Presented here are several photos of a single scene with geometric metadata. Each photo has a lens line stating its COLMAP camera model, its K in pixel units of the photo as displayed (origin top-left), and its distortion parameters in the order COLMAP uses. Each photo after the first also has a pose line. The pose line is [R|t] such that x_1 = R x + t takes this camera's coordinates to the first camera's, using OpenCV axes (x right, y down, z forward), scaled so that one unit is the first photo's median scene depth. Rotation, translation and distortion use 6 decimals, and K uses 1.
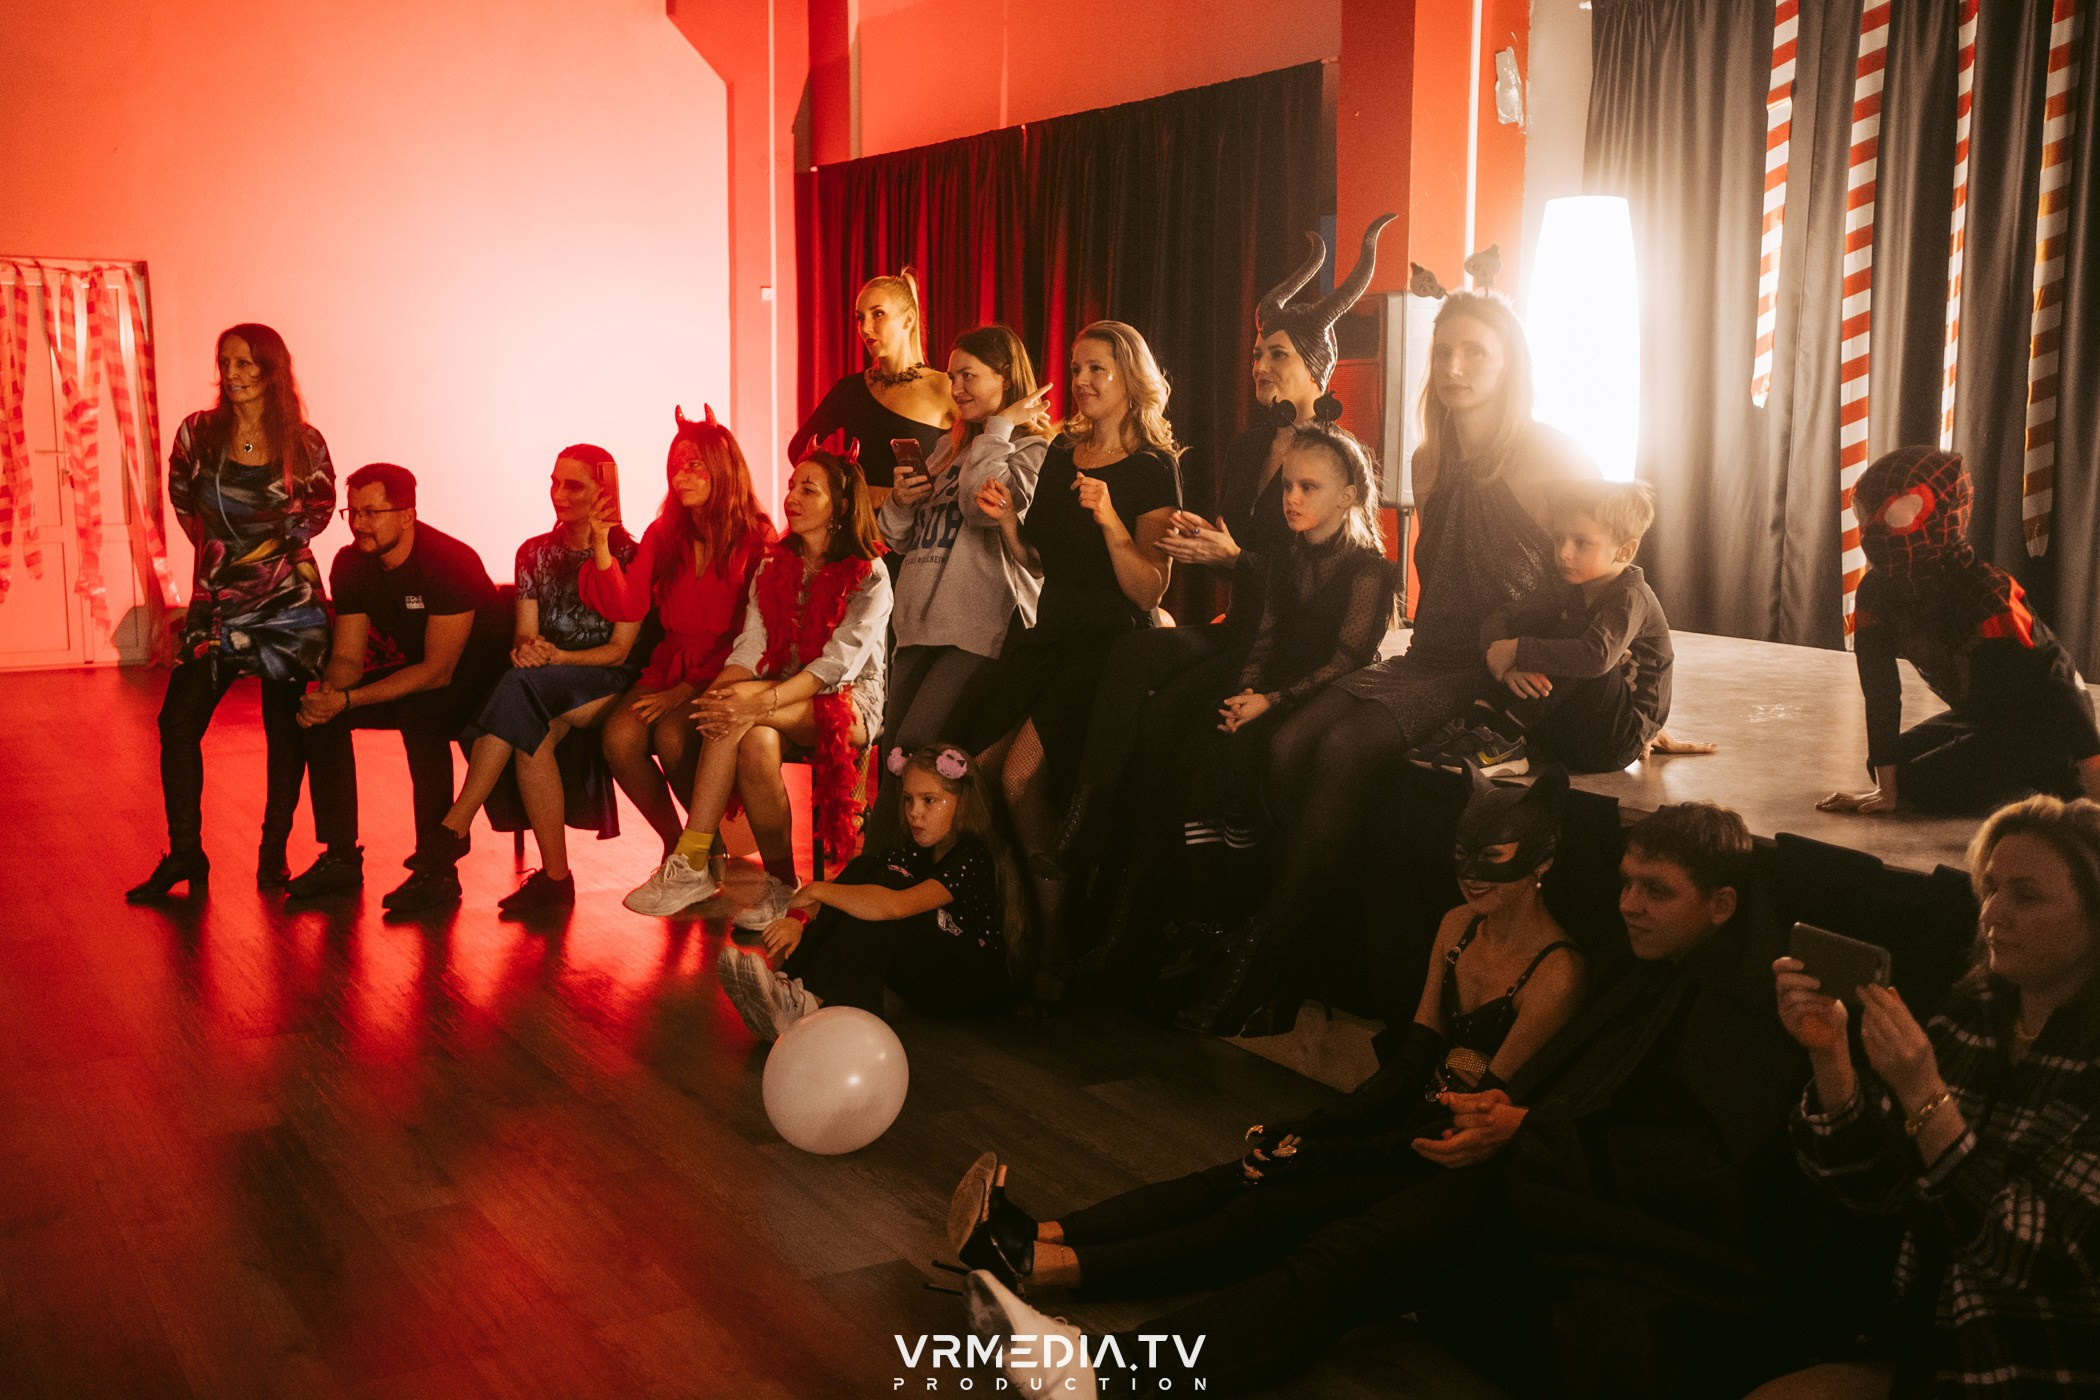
lens RADIAL K [[2079.4, 0, 1046.7], [0, 2079.4, 716.0], [0, 0, 1]] dist [-0.052552, 0.124685]
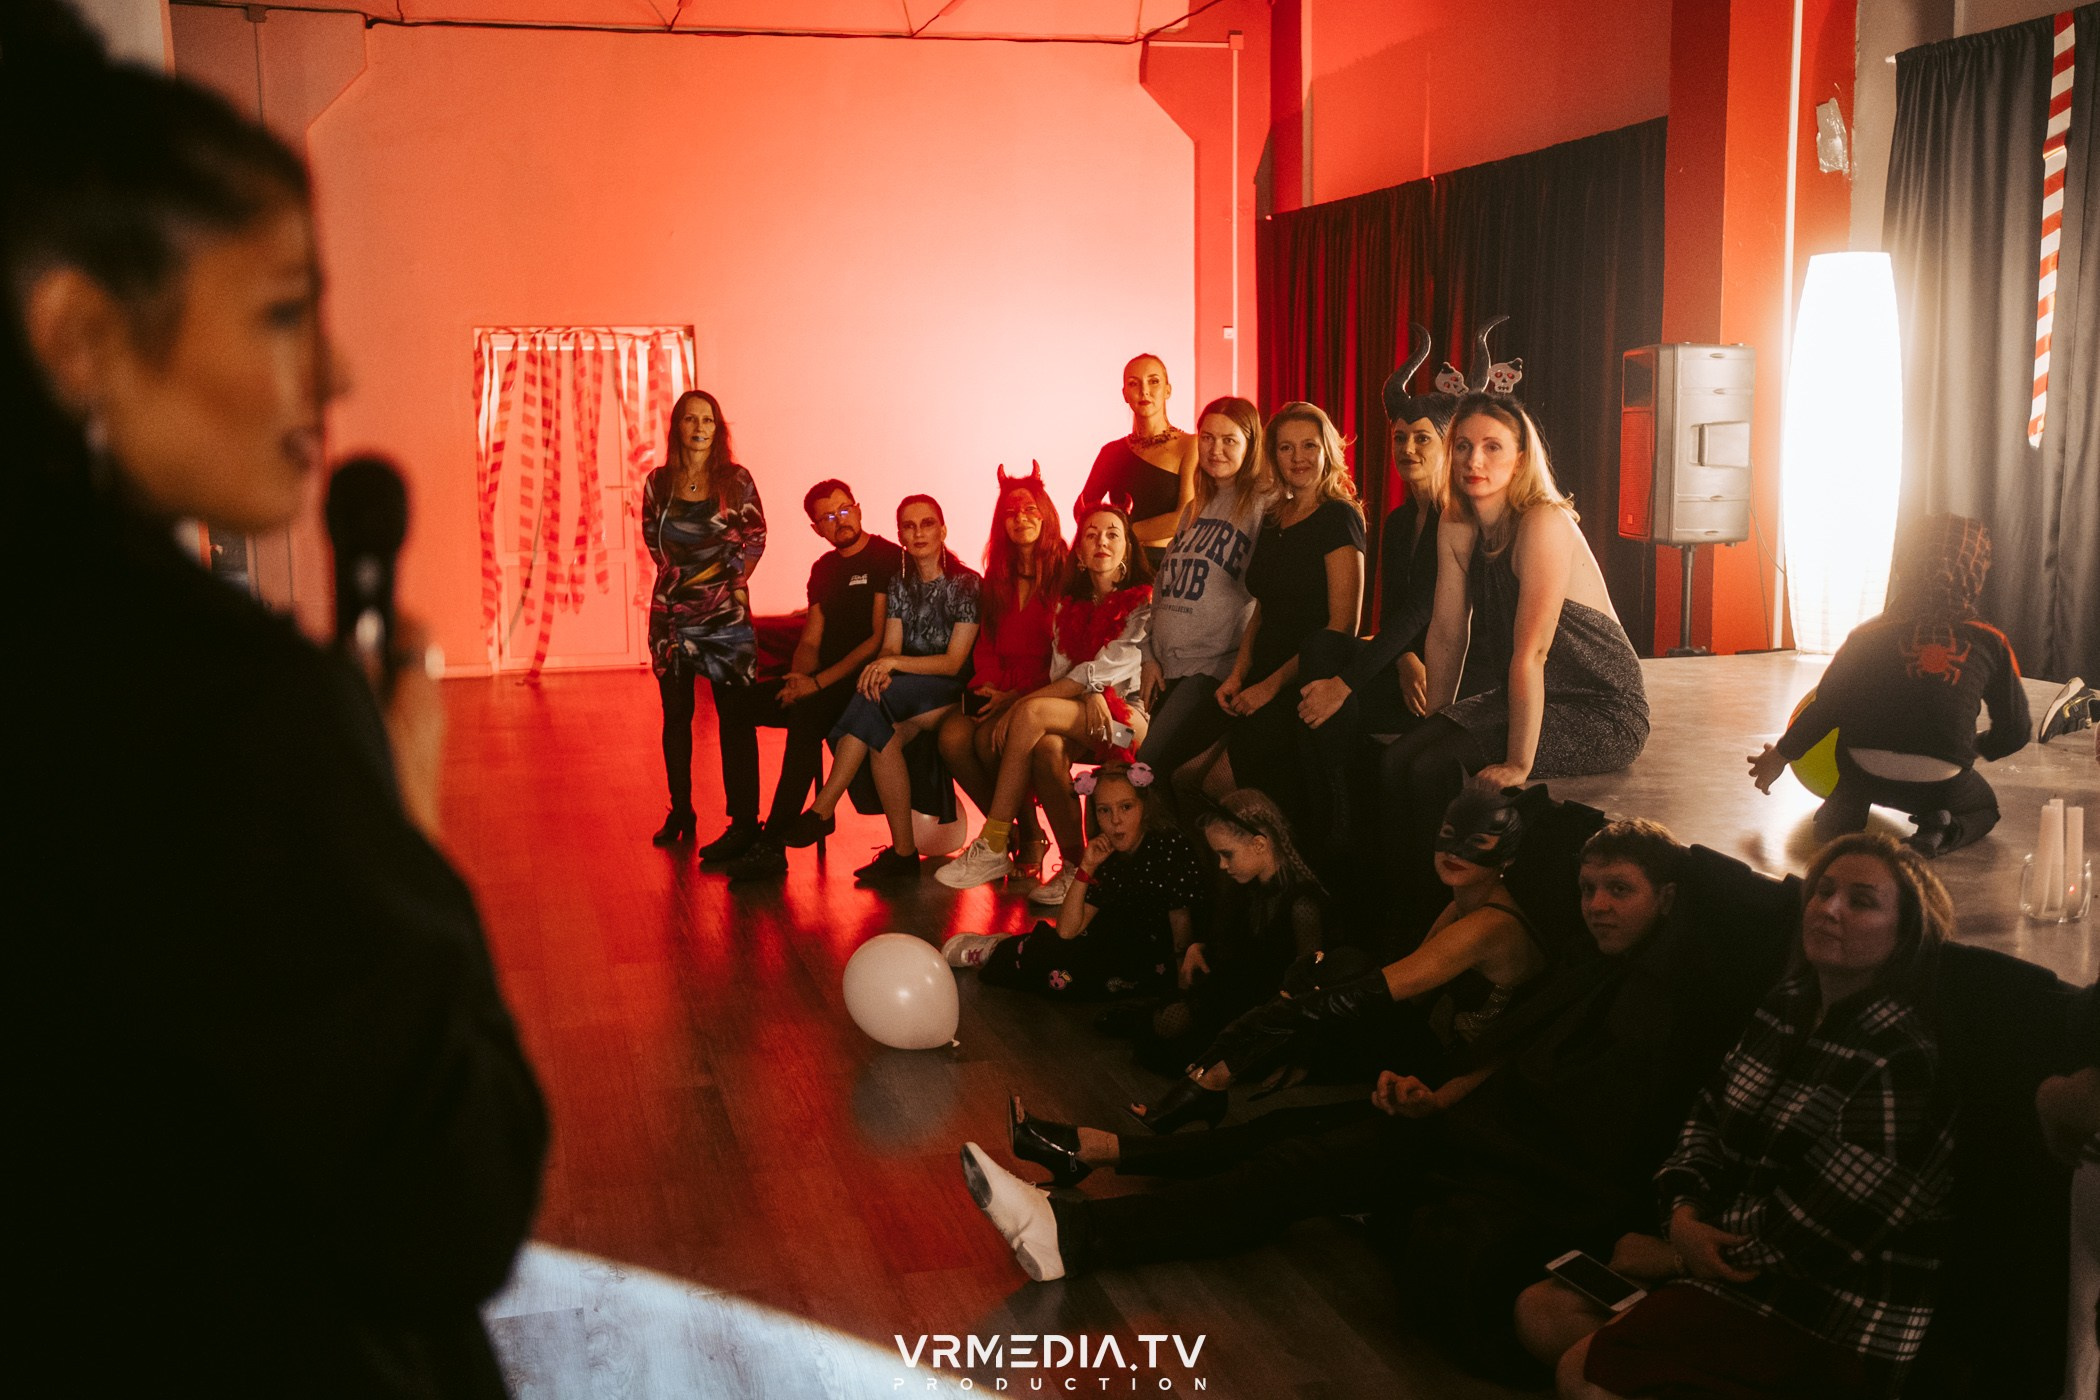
lens RADIAL K [[2079.4, 0, 1046.7], [0, 2079.4, 716.0], [0, 0, 1]] dist [-0.052552, 0.124685]
pose [[0.956177, 0.023568, -0.291841, 0.156664], [-0.023581, 0.999716, 0.003475, -0.007083], [0.291839, 0.003559, 0.956461, -0.109274]]
